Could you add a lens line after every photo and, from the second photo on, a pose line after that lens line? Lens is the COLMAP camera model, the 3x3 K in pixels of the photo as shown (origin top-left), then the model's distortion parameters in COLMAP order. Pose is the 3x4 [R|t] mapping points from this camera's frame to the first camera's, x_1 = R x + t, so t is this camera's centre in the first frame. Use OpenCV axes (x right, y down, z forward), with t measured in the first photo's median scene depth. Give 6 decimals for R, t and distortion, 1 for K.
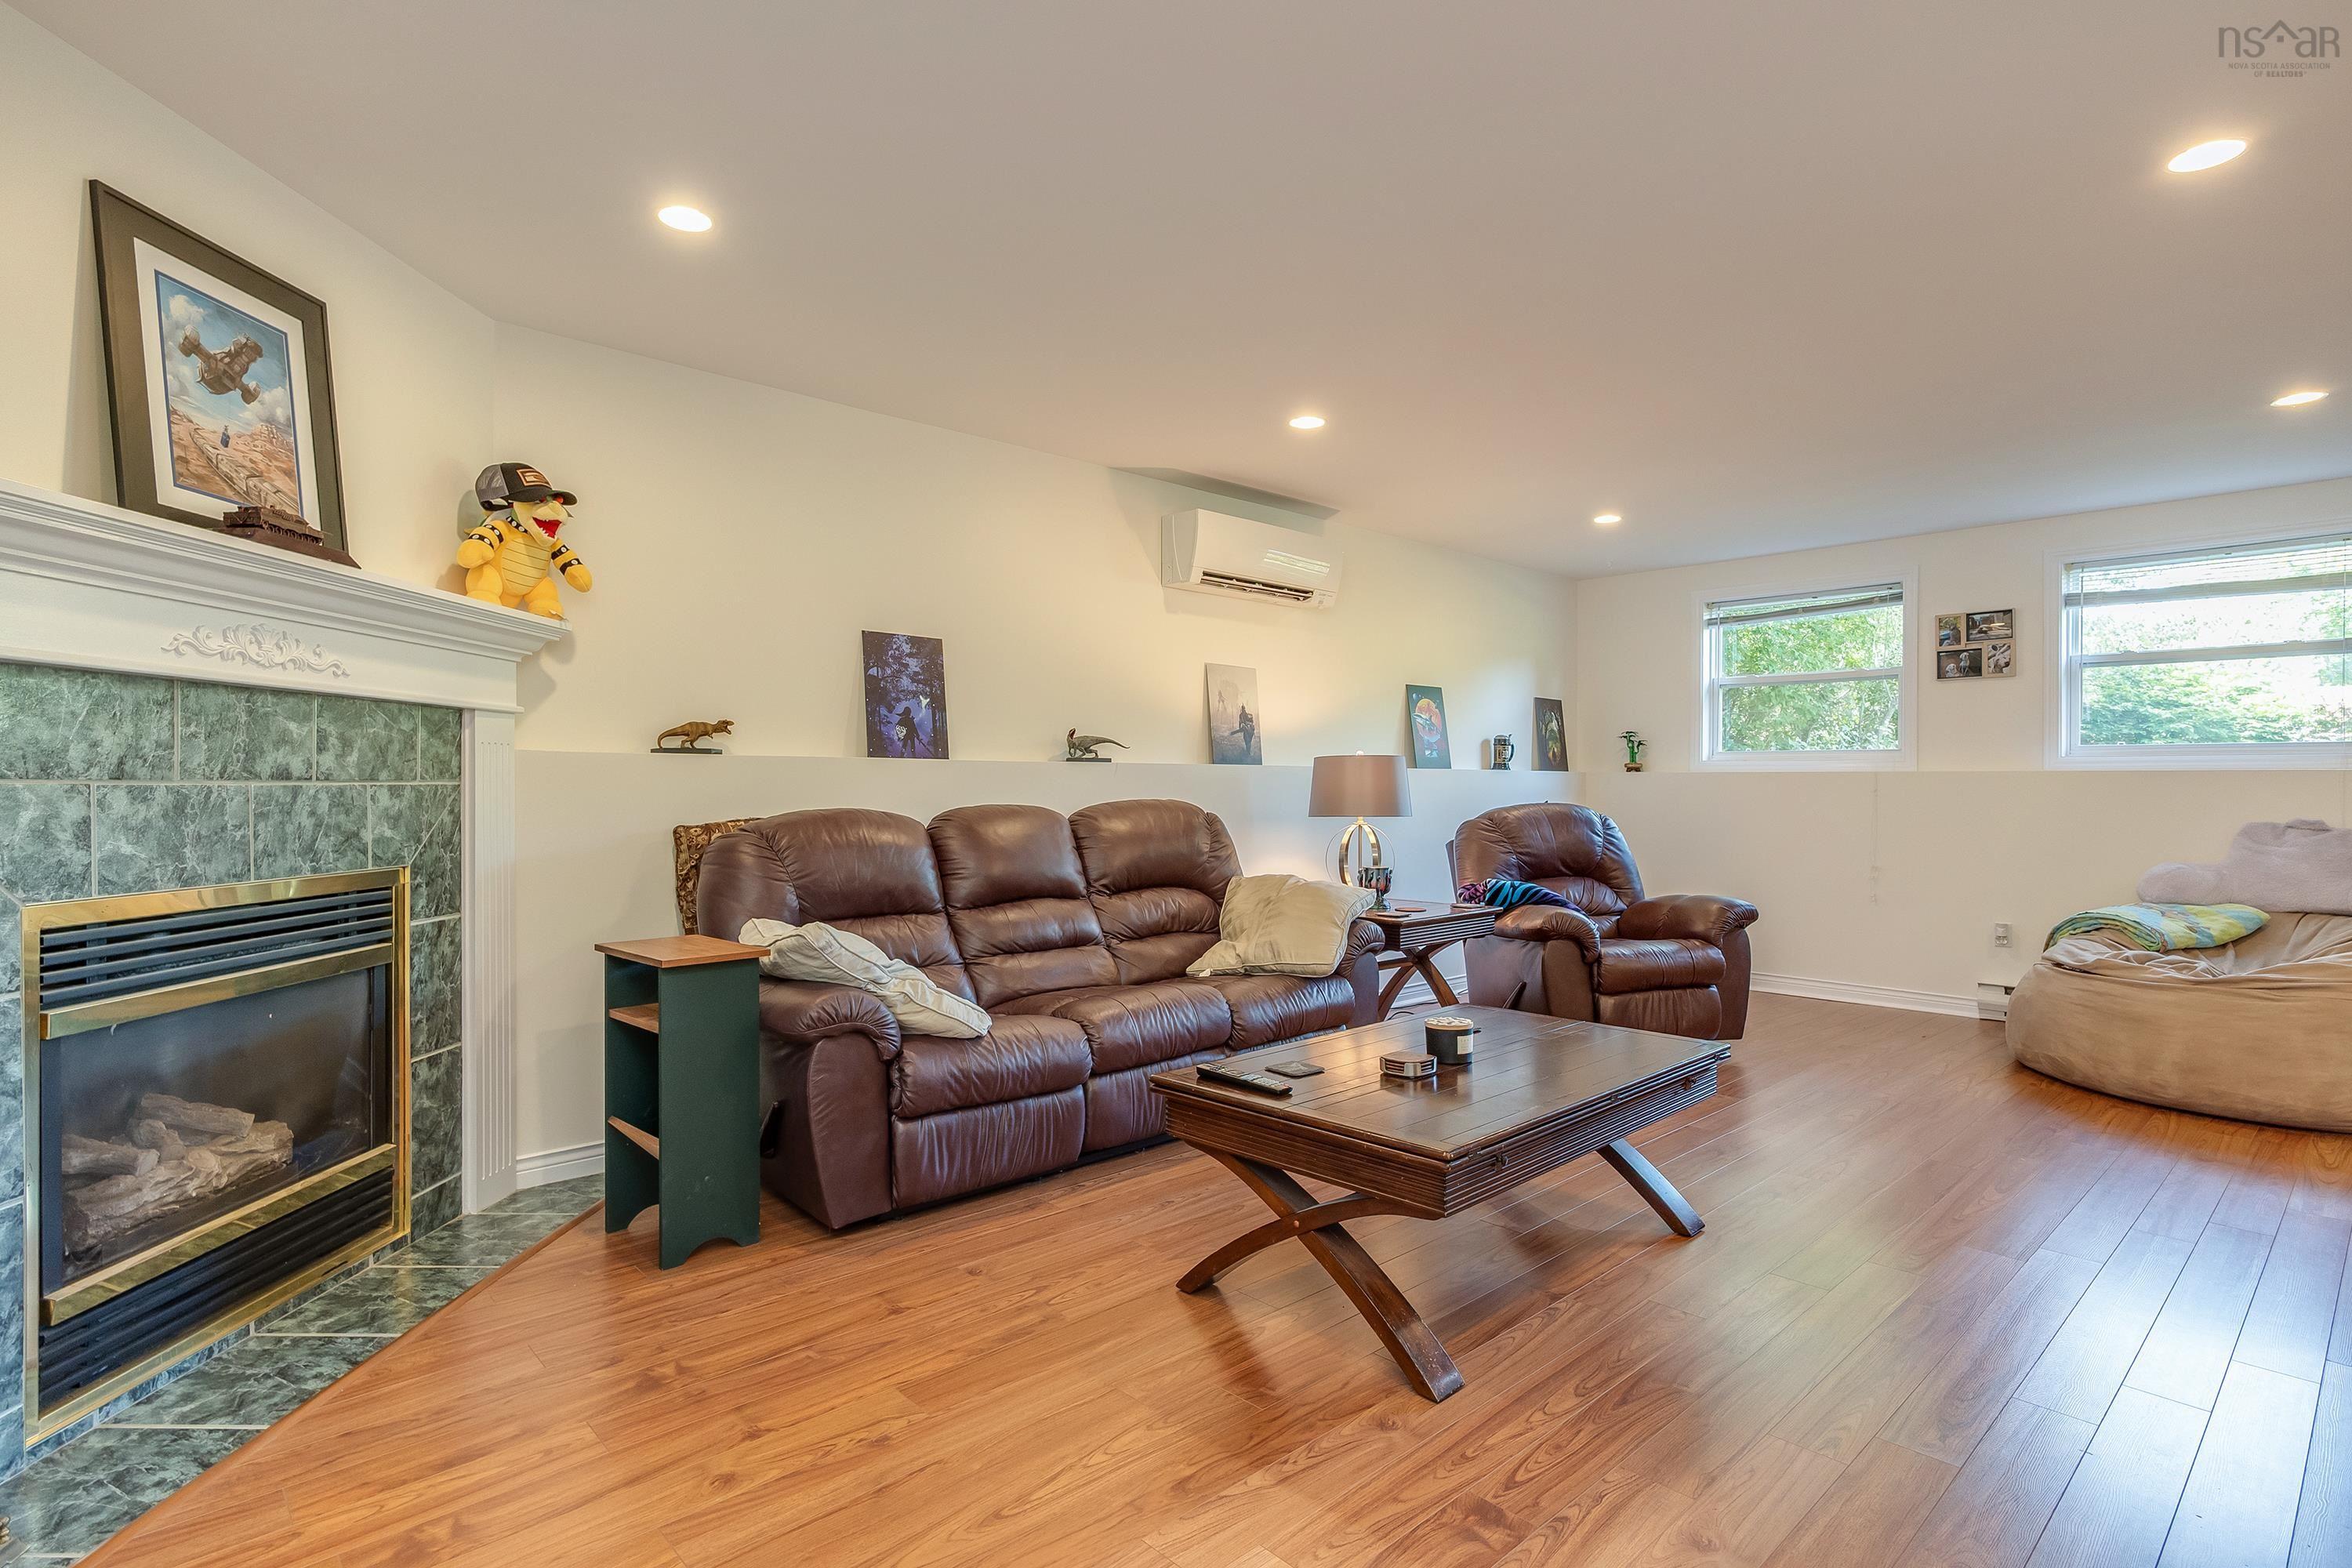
lens RADIAL K [[1171.4, 0, 1169.6], [0, 1171.4, 784.3], [0, 0, 1]] dist [-0.000812, -0.000300]
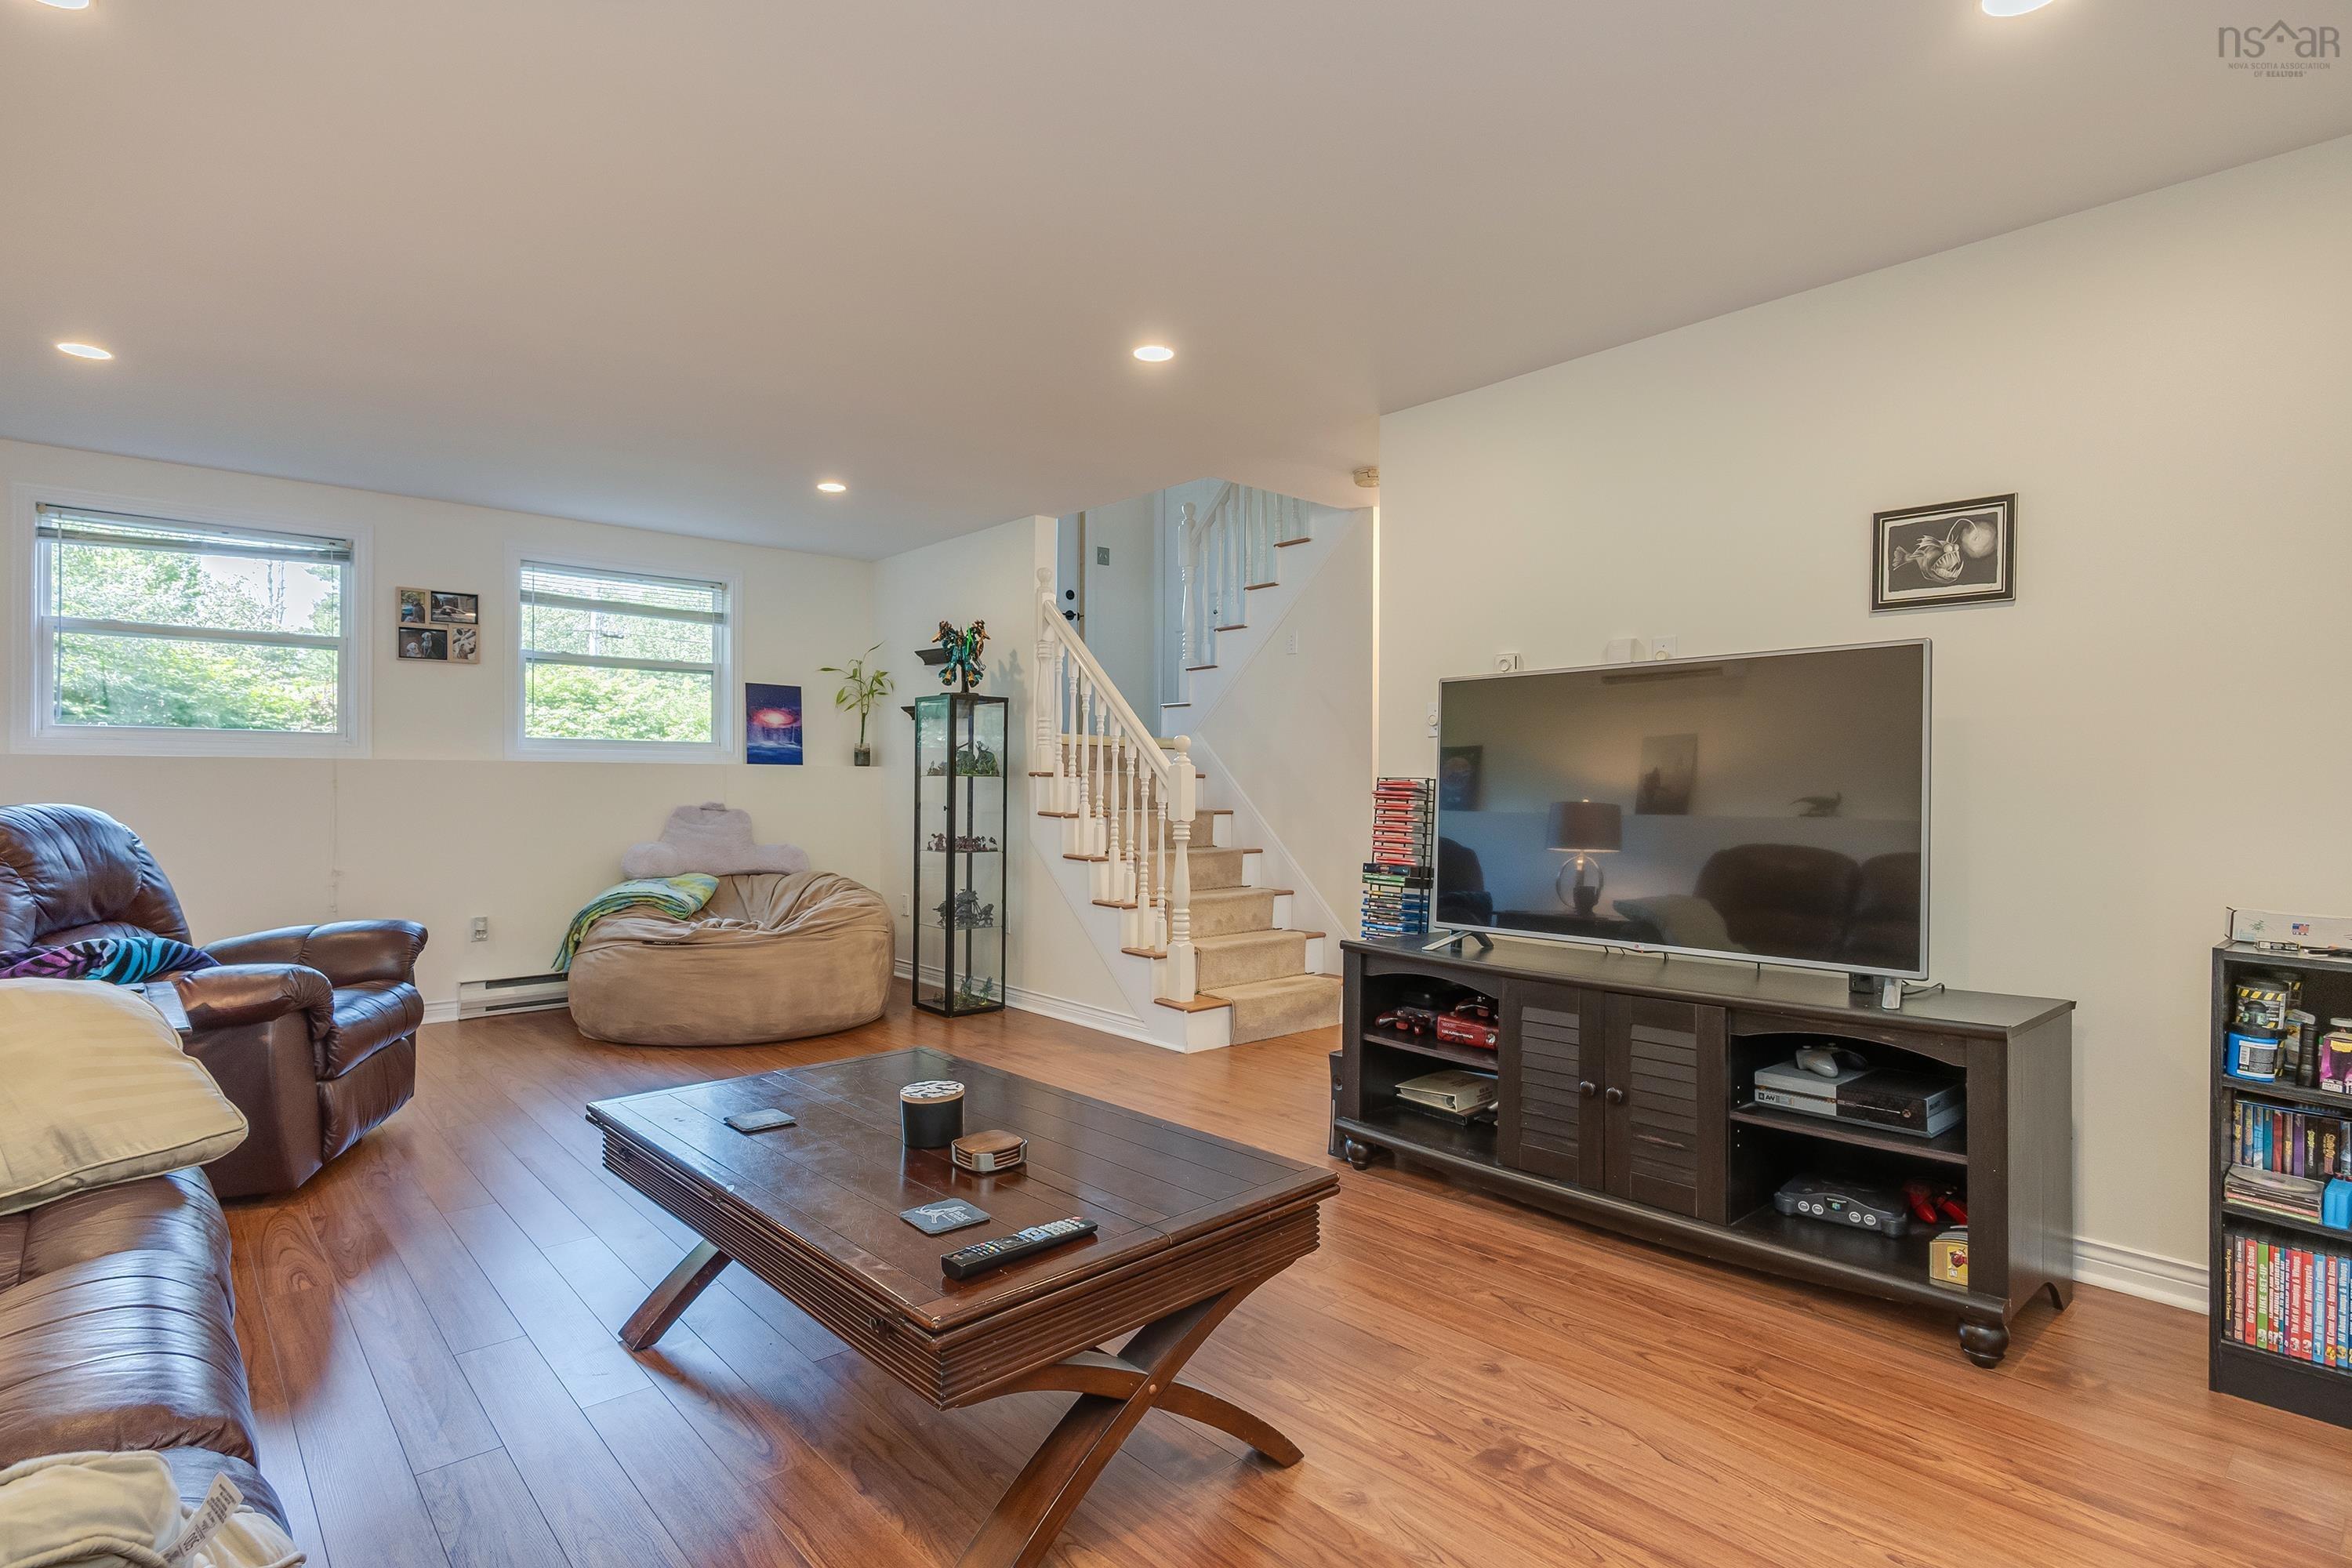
lens RADIAL K [[1171.4, 0, 1169.6], [0, 1171.4, 784.3], [0, 0, 1]] dist [-0.000812, -0.000300]
pose [[0.003648, -0.006462, 0.999972, -0.270871], [-0.005780, 0.999962, 0.006483, -0.001199], [-0.999977, -0.005804, 0.003610, 0.438317]]
